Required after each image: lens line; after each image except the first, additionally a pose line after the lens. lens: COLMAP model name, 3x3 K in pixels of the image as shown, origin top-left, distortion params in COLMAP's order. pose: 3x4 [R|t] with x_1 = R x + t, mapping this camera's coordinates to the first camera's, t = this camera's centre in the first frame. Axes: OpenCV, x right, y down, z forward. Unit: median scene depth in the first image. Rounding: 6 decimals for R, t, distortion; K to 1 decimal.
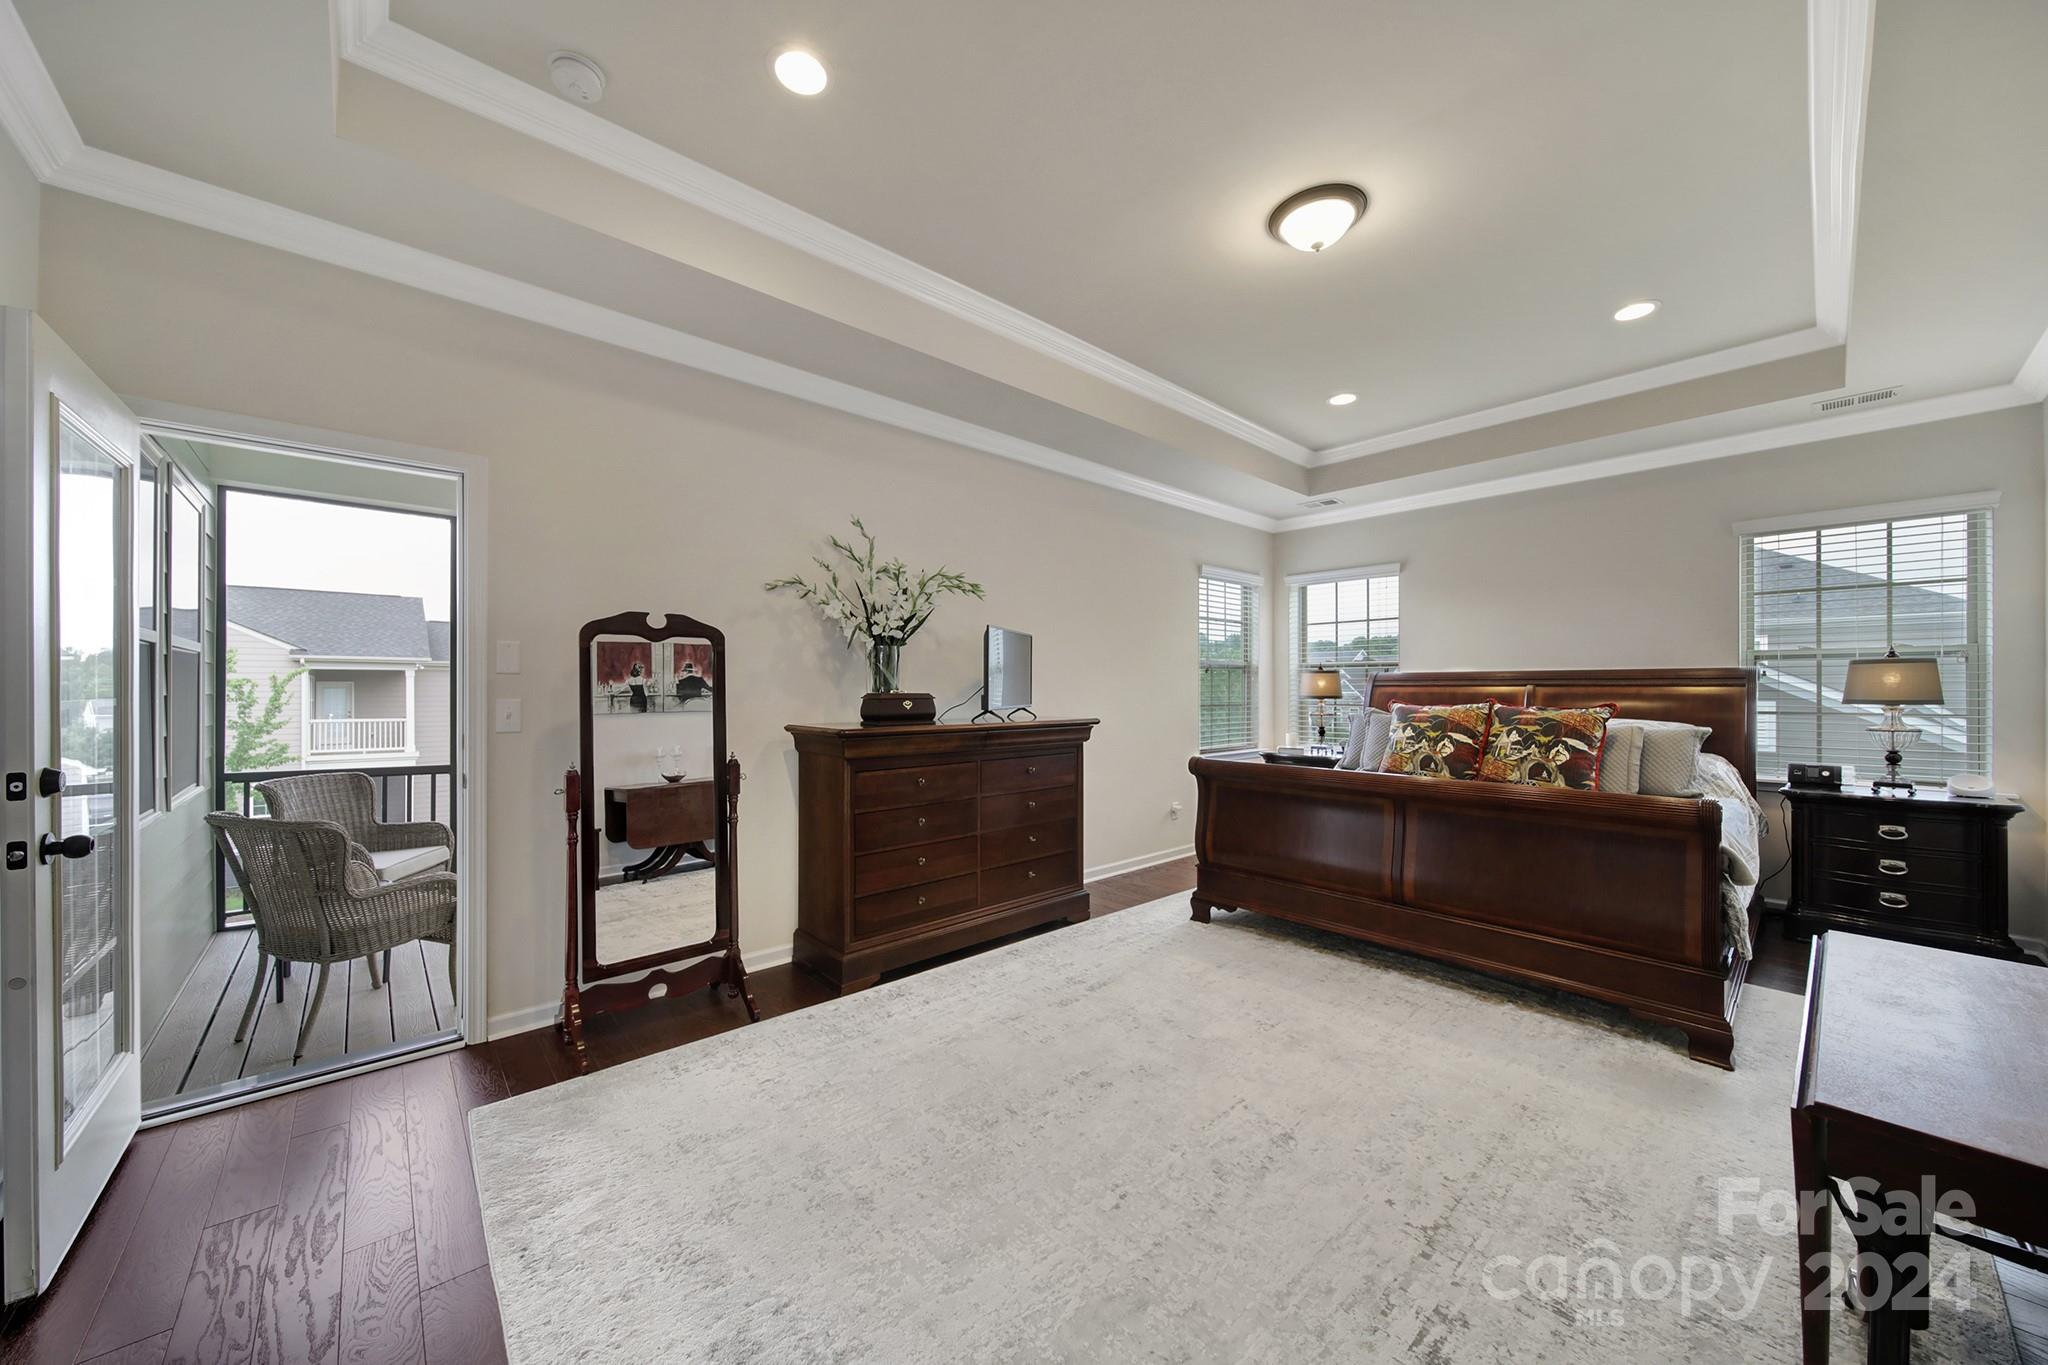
lens RADIAL K [[724.8, 0, 1025.5], [0, 724.8, 684.9], [0, 0, 1]] dist [-0.002438, 0.000094]
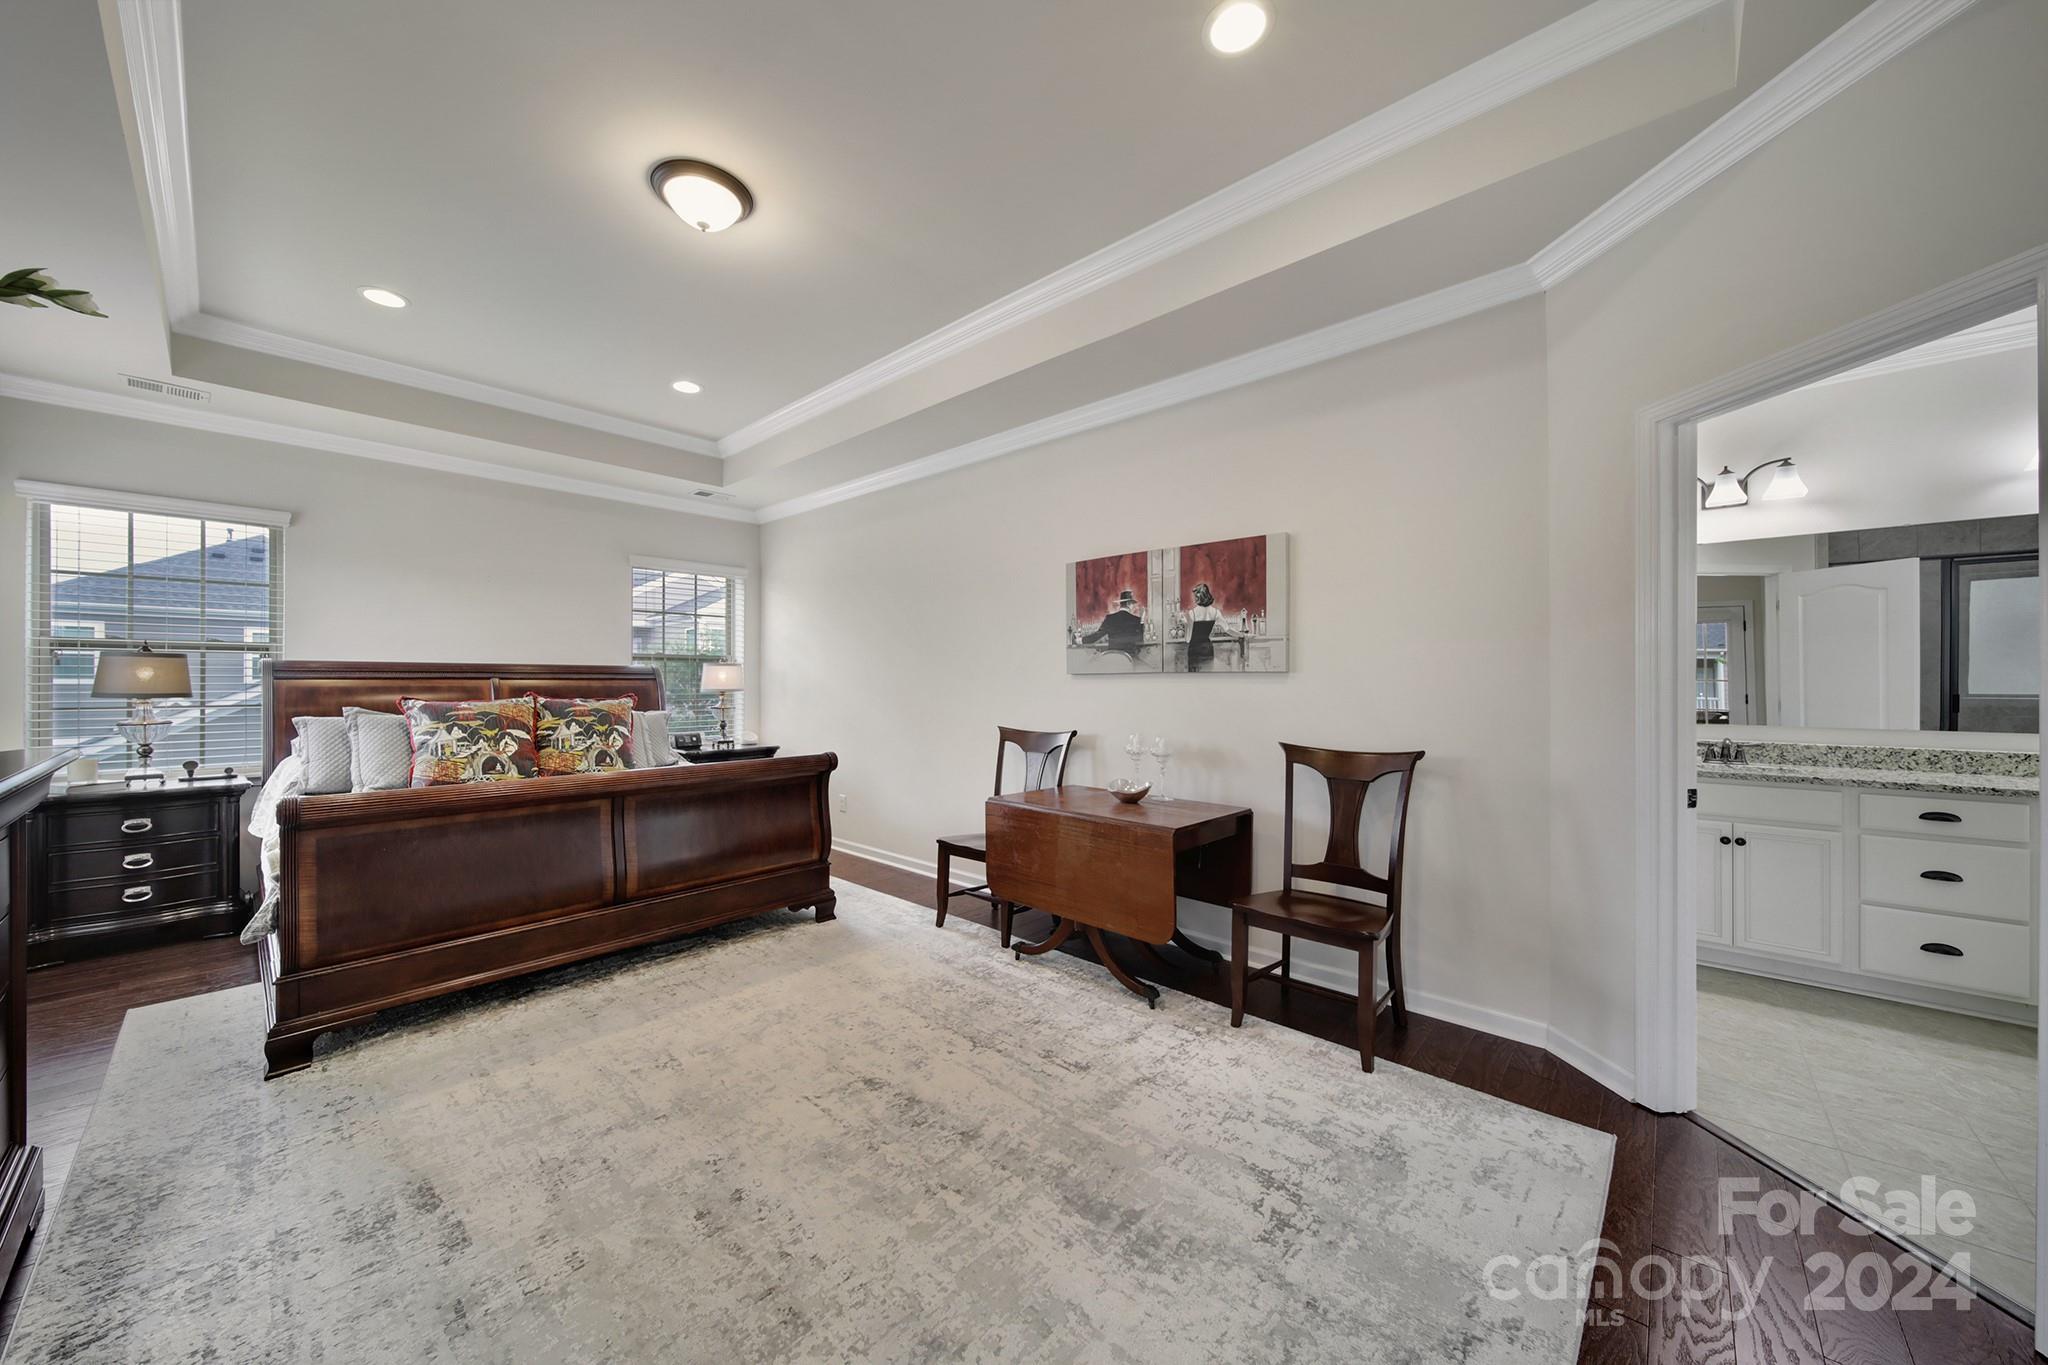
lens RADIAL K [[724.8, 0, 1004.3], [0, 724.8, 677.7], [0, 0, 1]] dist [-0.002438, 0.000094]
pose [[-0.090397, 0.005554, 0.995890, -0.458182], [-0.005072, 0.999969, -0.006037, 0.002412], [-0.995893, -0.005596, -0.090366, 0.527000]]
